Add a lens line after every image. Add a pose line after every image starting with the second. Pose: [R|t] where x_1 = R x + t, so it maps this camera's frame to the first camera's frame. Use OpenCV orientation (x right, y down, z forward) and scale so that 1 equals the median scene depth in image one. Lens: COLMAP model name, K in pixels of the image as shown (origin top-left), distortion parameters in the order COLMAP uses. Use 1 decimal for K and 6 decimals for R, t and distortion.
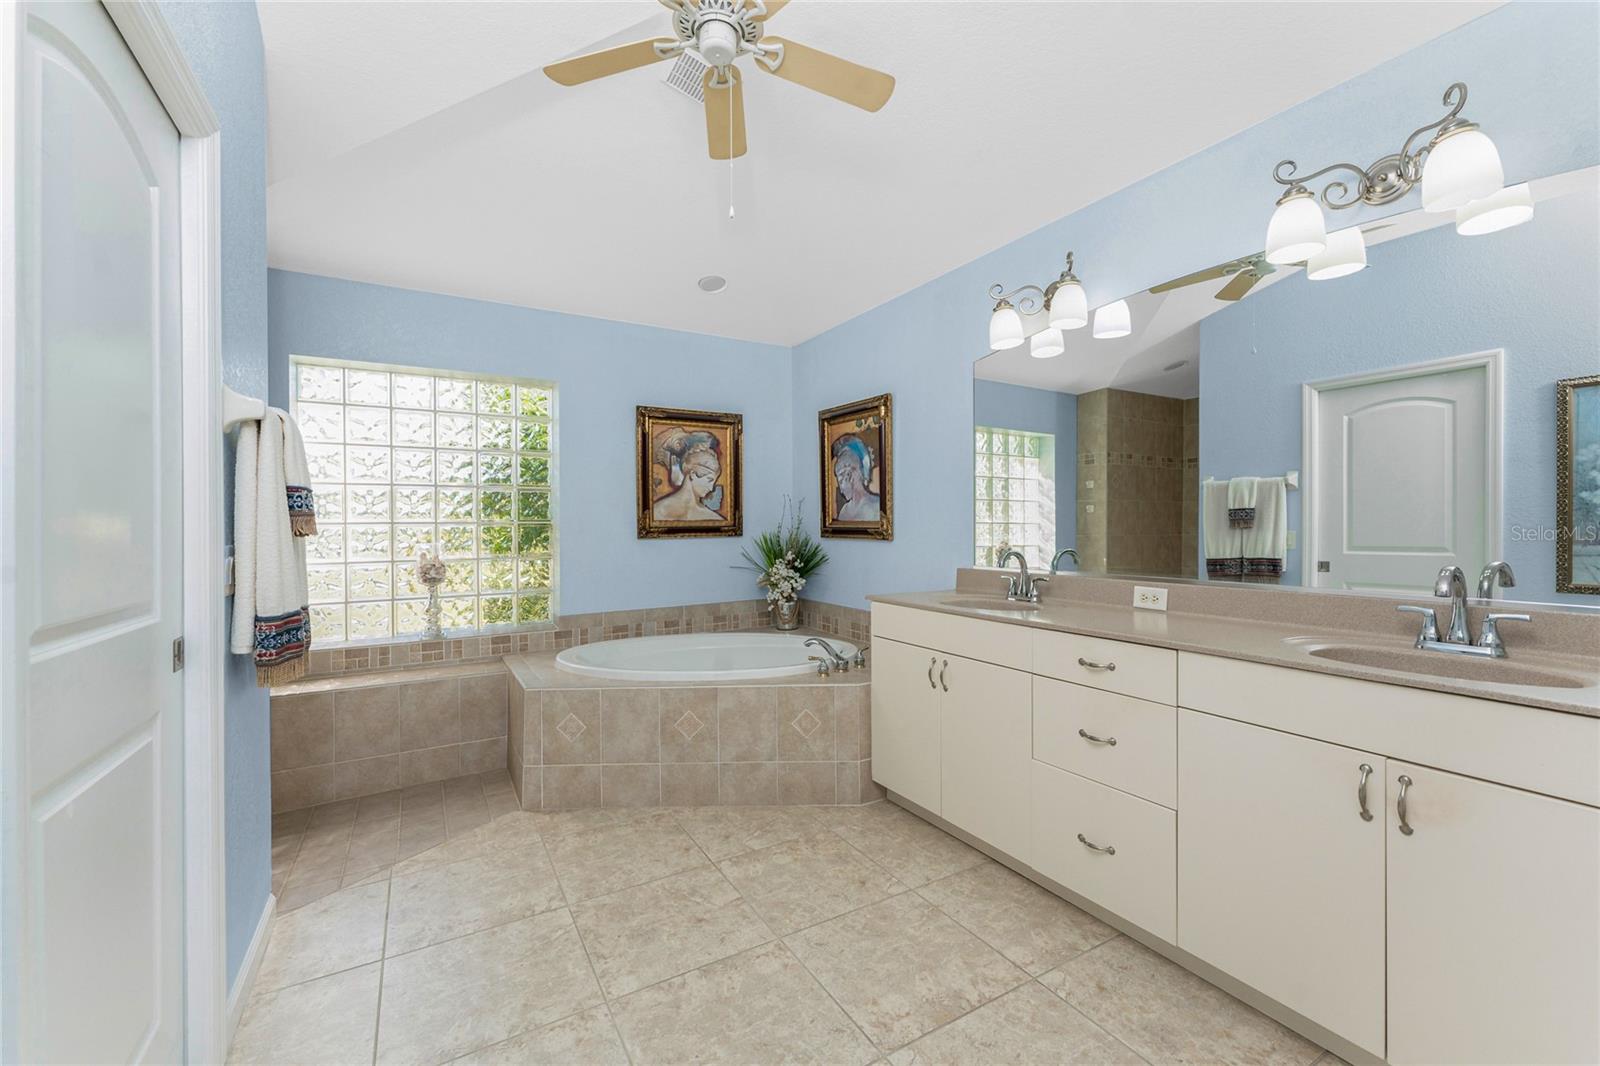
lens RADIAL K [[656.0, 0, 802.2], [0, 656.0, 530.9], [0, 0, 1]] dist [0.000206, 0.000212]
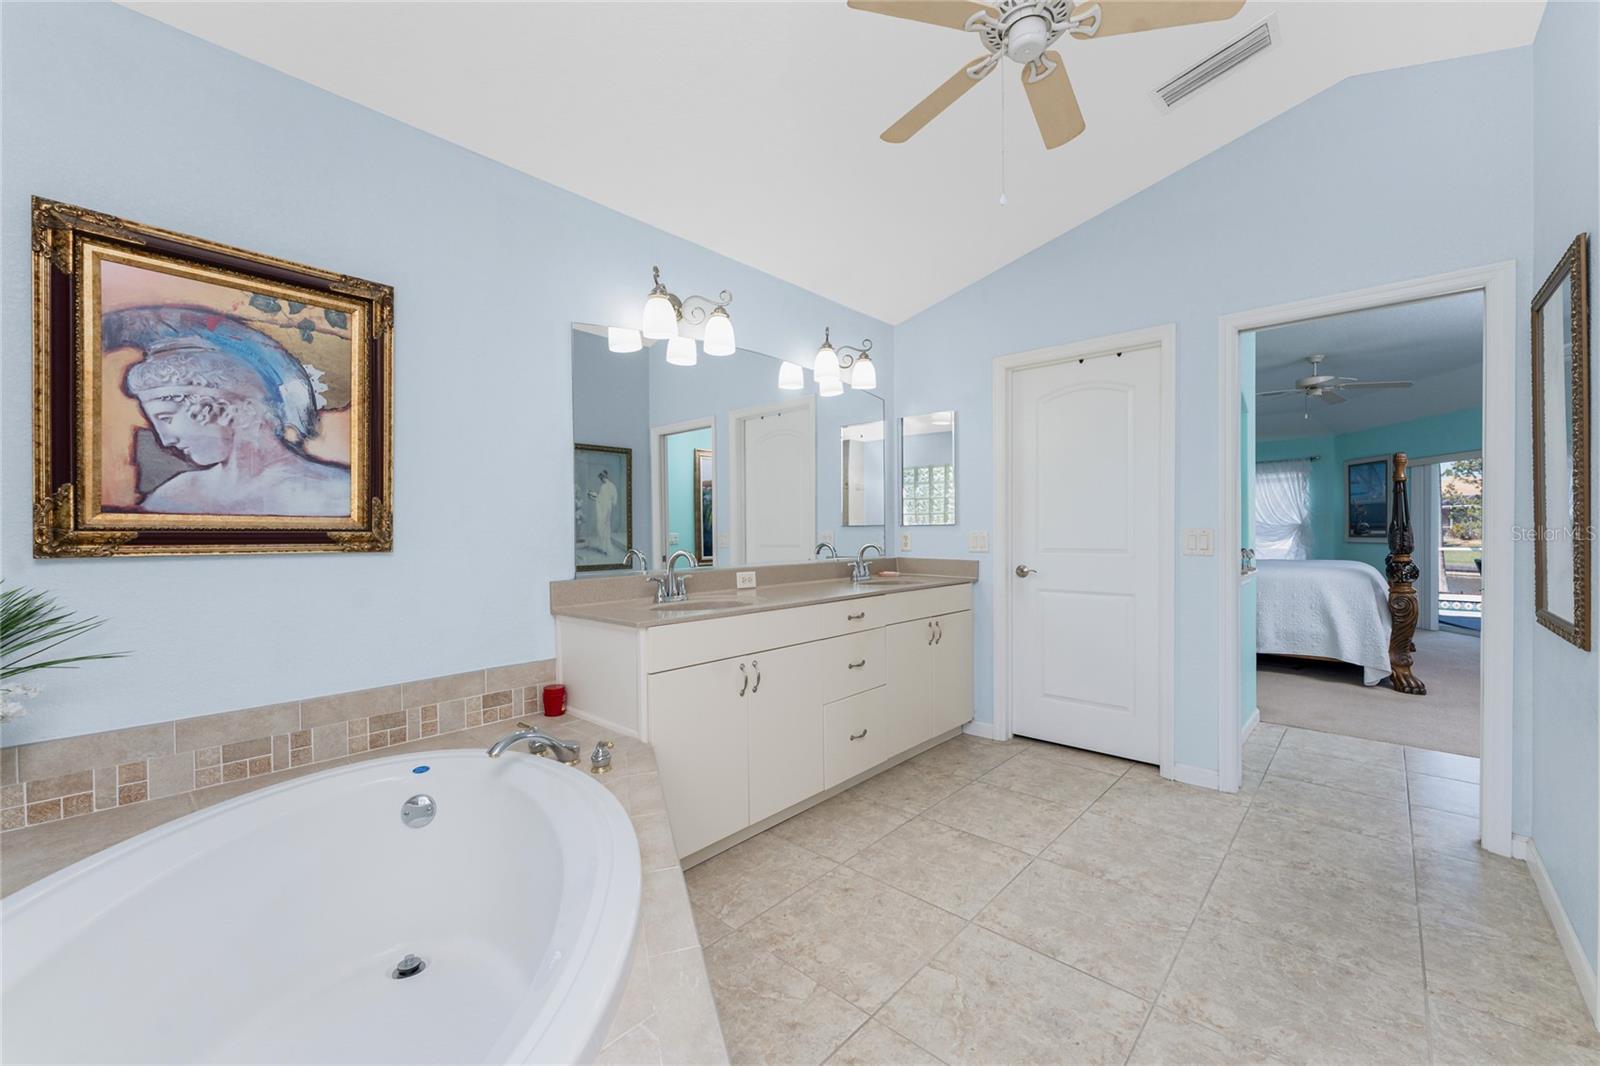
lens RADIAL K [[641.8, 0, 801.6], [0, 641.8, 535.0], [0, 0, 1]] dist [0.002172, 0.000287]
pose [[-0.301183, -0.003876, 0.953559, -0.456525], [0.013409, 0.999876, 0.008299, 0.000451], [-0.953472, 0.015286, -0.301093, 0.771399]]
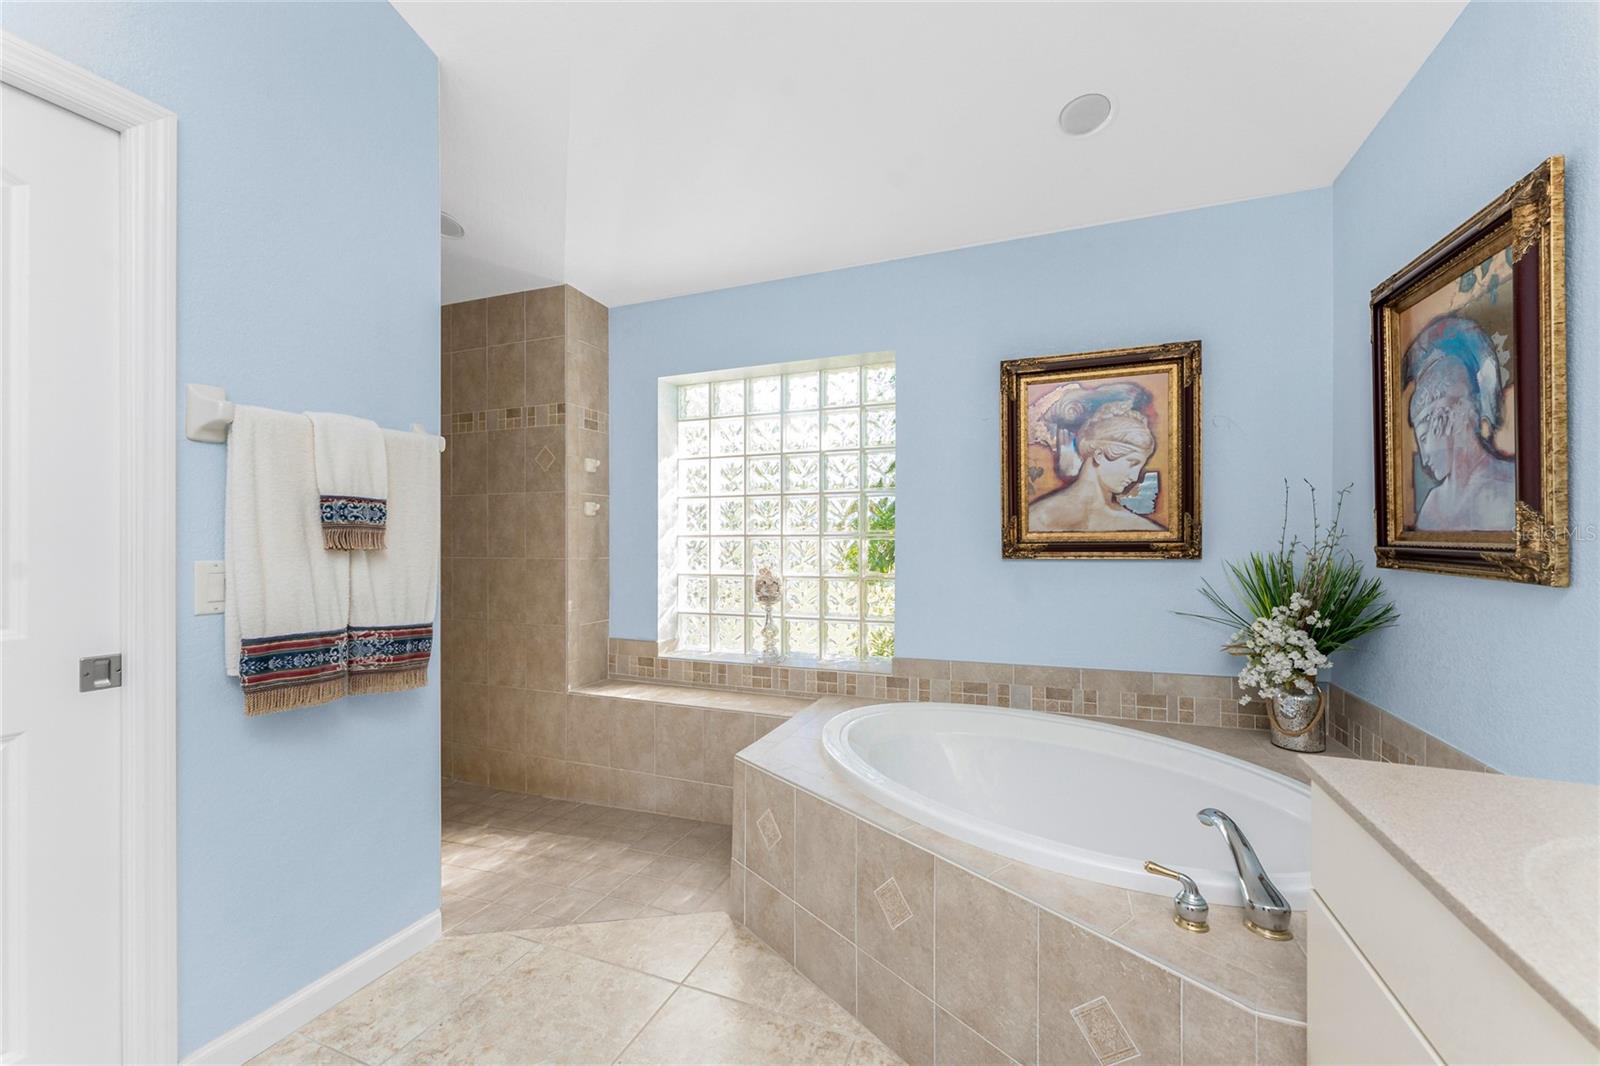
lens RADIAL K [[639.2, 0, 797.3], [0, 639.2, 541.5], [0, 0, 1]] dist [0.001072, 0.000091]
pose [[0.604522, 0.007671, -0.796552, 0.149363], [-0.009348, 0.999953, 0.002535, -0.005816], [0.796534, 0.005914, 0.604565, 0.446436]]
